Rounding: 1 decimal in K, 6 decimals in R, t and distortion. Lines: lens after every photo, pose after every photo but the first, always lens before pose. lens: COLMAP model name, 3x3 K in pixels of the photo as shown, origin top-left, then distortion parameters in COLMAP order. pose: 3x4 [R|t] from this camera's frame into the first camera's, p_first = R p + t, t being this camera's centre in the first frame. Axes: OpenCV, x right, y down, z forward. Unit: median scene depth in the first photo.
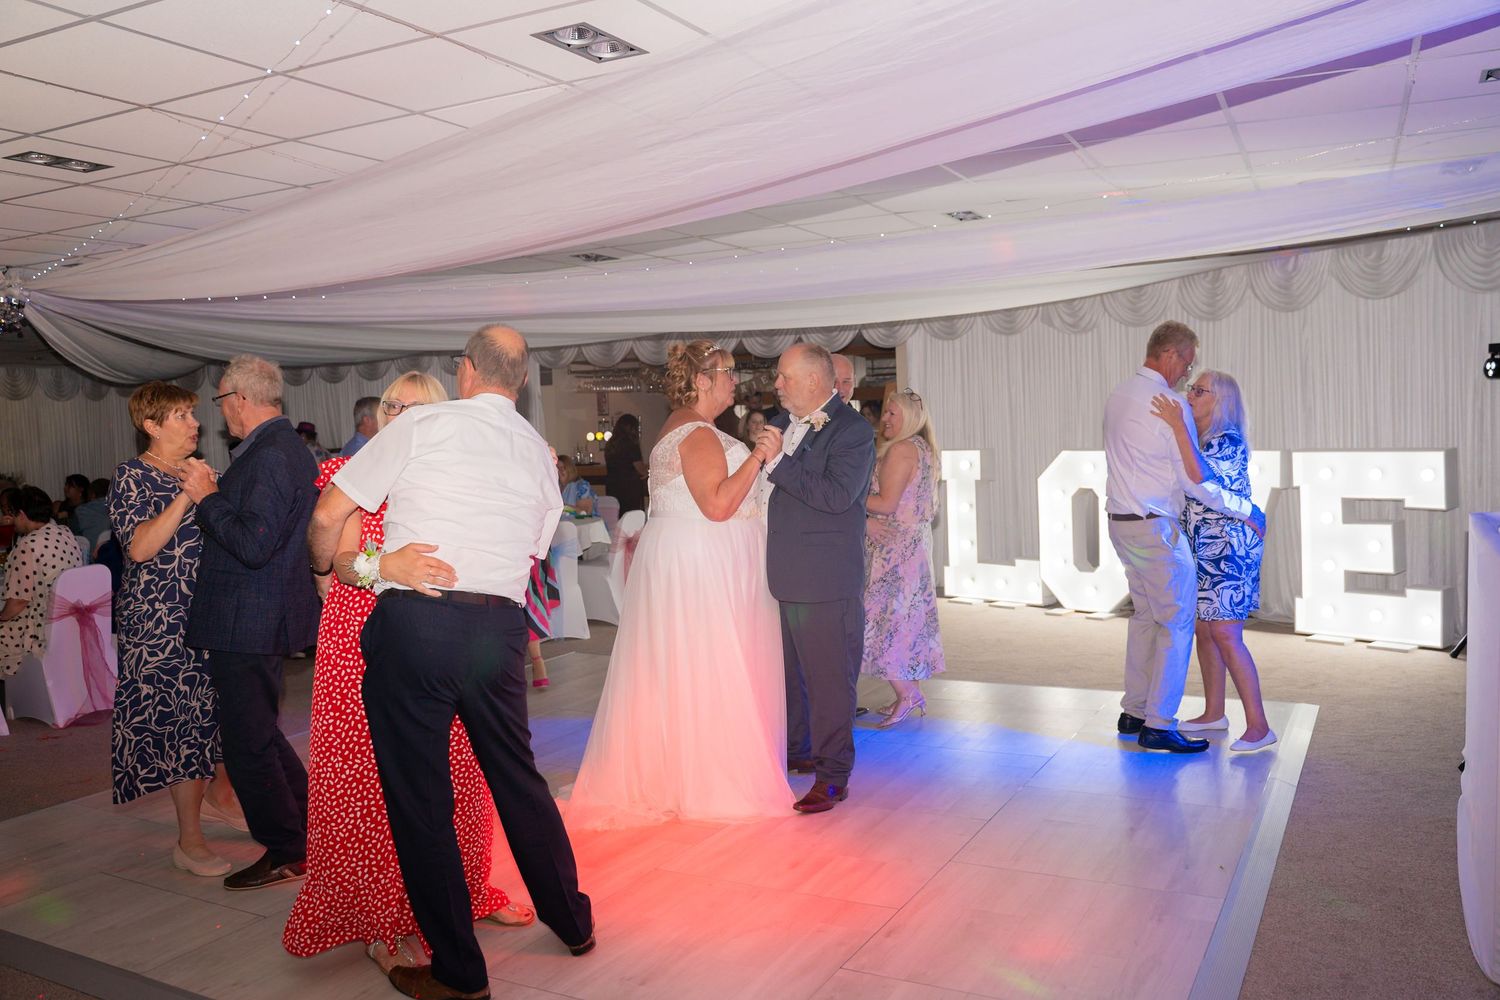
lens RADIAL K [[1244.8, 0, 750.0], [0, 1244.8, 500.0], [0, 0, 1]] dist [-0.052568, 0.017695]
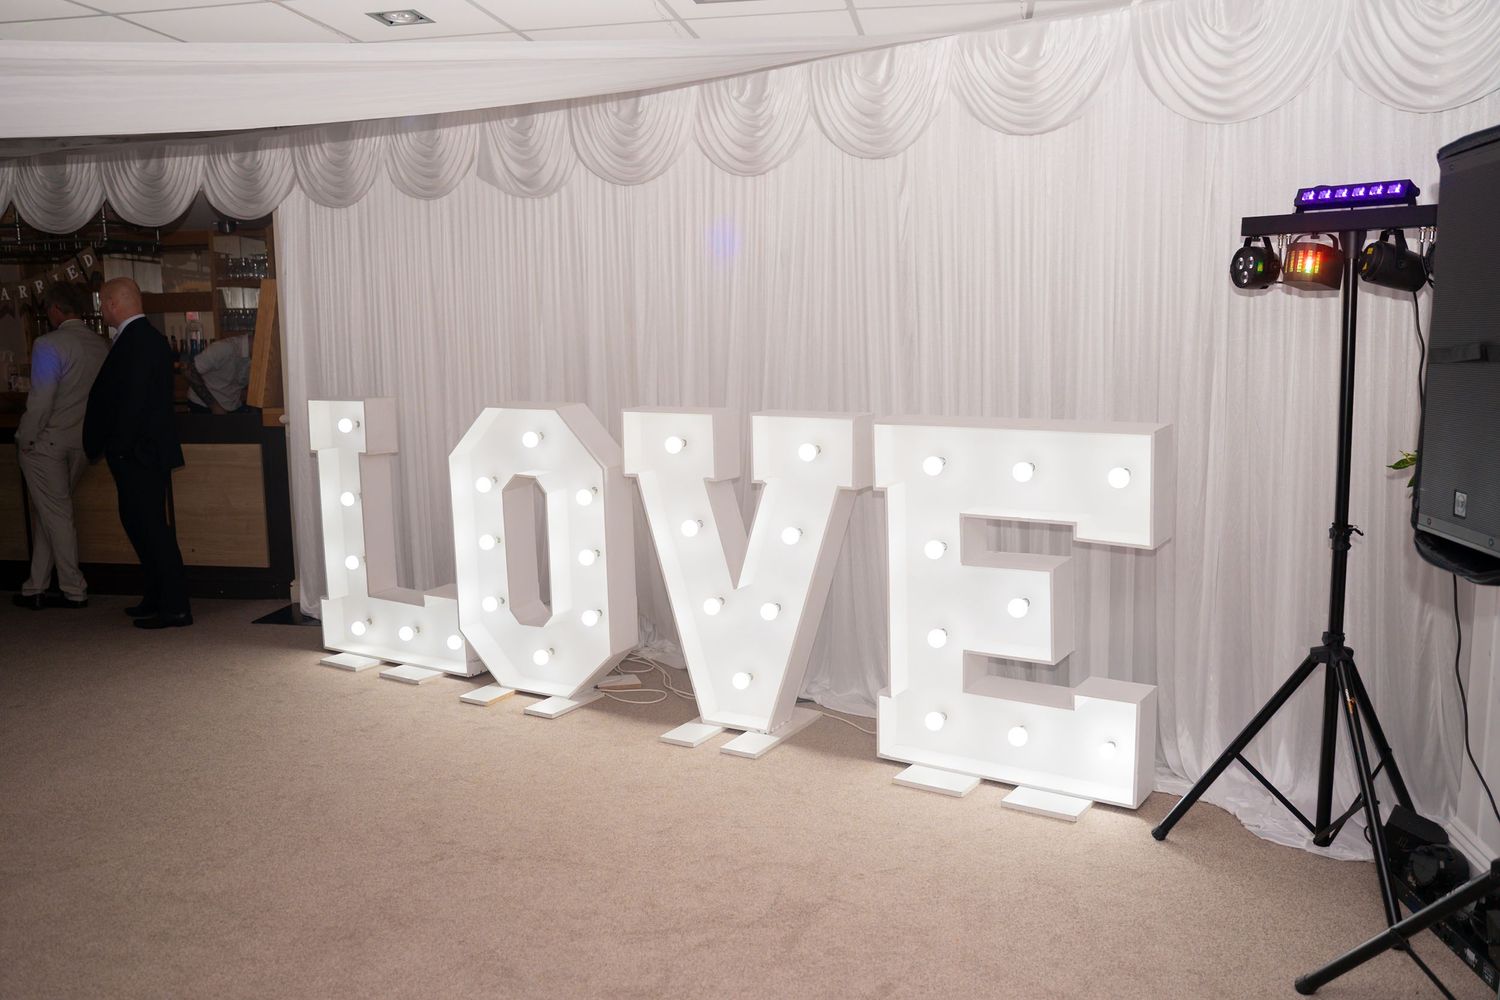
lens RADIAL K [[1242.1, 0, 750.0], [0, 1242.1, 500.0], [0, 0, 1]] dist [-0.061847, 0.007522]
pose [[0.962055, -0.015736, 0.272401, 0.242464], [-0.003394, 0.997568, 0.069614, -0.041914], [-0.272834, -0.067897, 0.959662, 0.501520]]
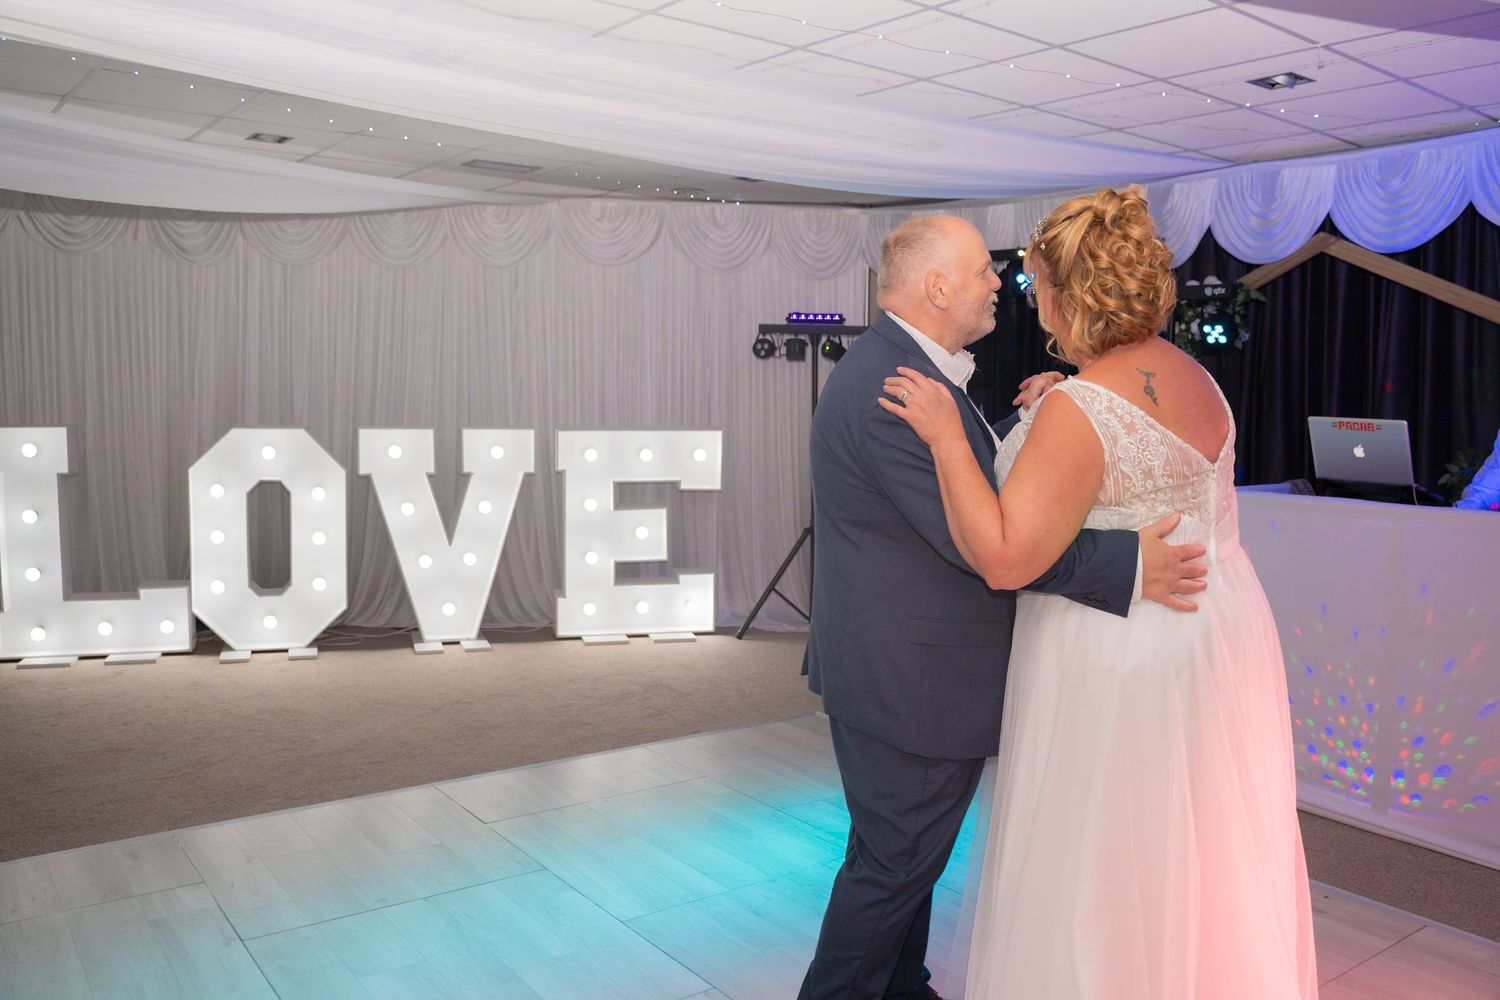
lens RADIAL K [[1244.8, 0, 750.0], [0, 1244.8, 500.0], [0, 0, 1]] dist [-0.052568, 0.017695]
pose [[0.440329, -0.036288, 0.897103, -0.282312], [0.033447, 0.999152, 0.023999, -0.006536], [-0.897213, 0.019438, 0.441169, 0.485708]]
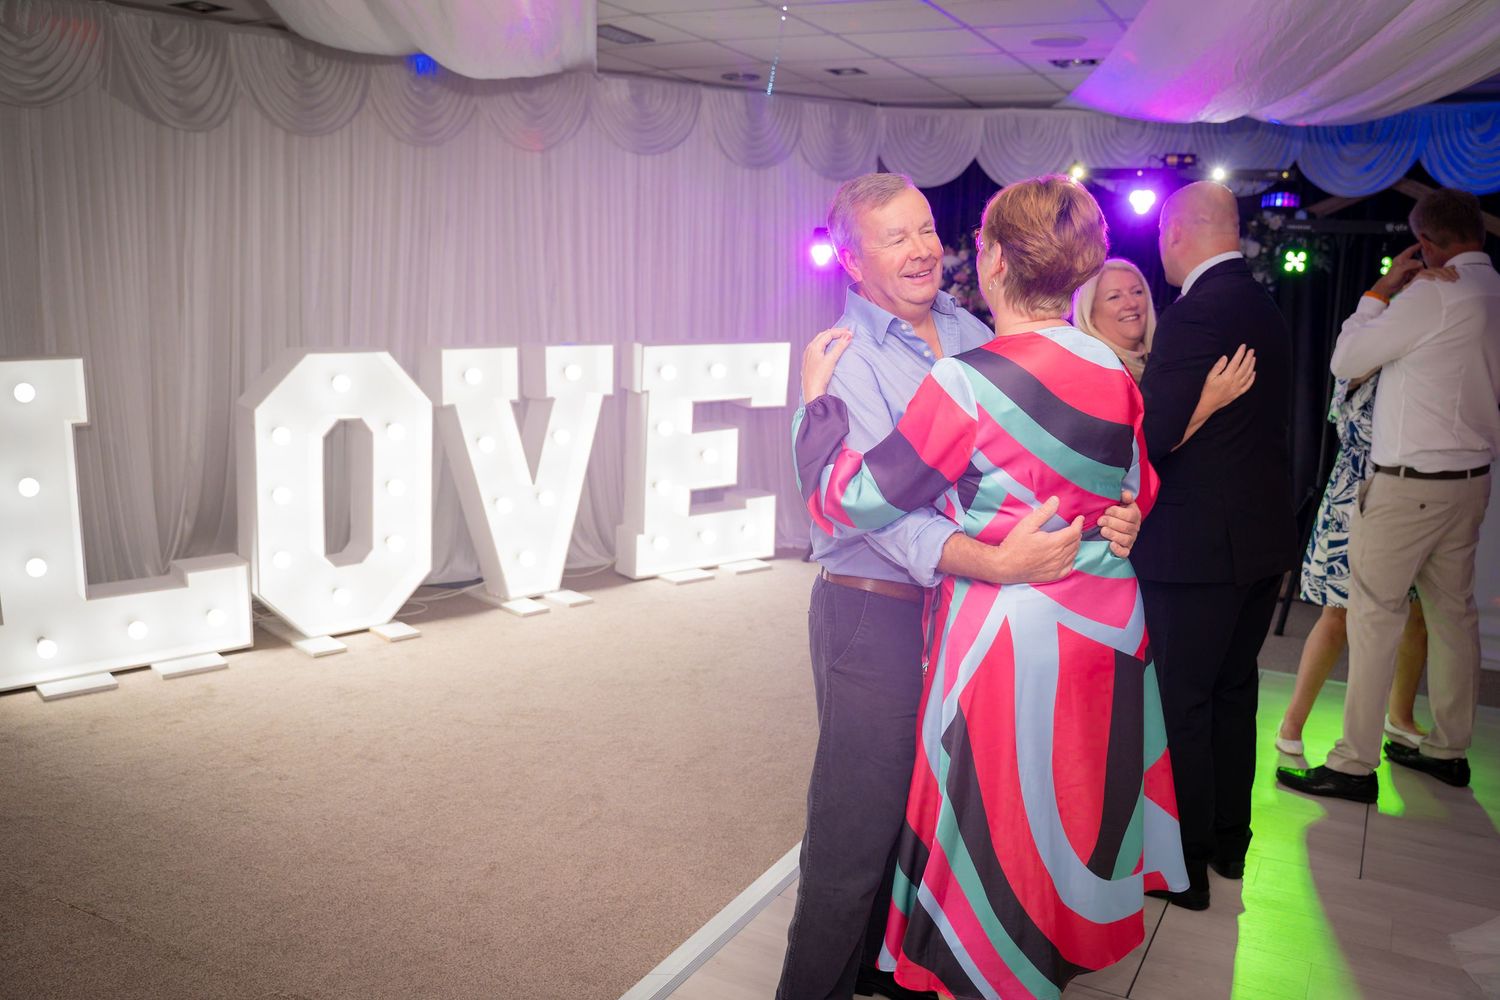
lens RADIAL K [[1233.3, 0, 753.9], [0, 1233.3, 456.4], [0, 0, 1]] dist [-0.049335, 0.001877]
pose [[0.015991, -0.107701, 0.994055, -0.318393], [0.047096, 0.993159, 0.106847, -0.048643], [-0.998762, 0.045107, 0.020954, 0.903336]]
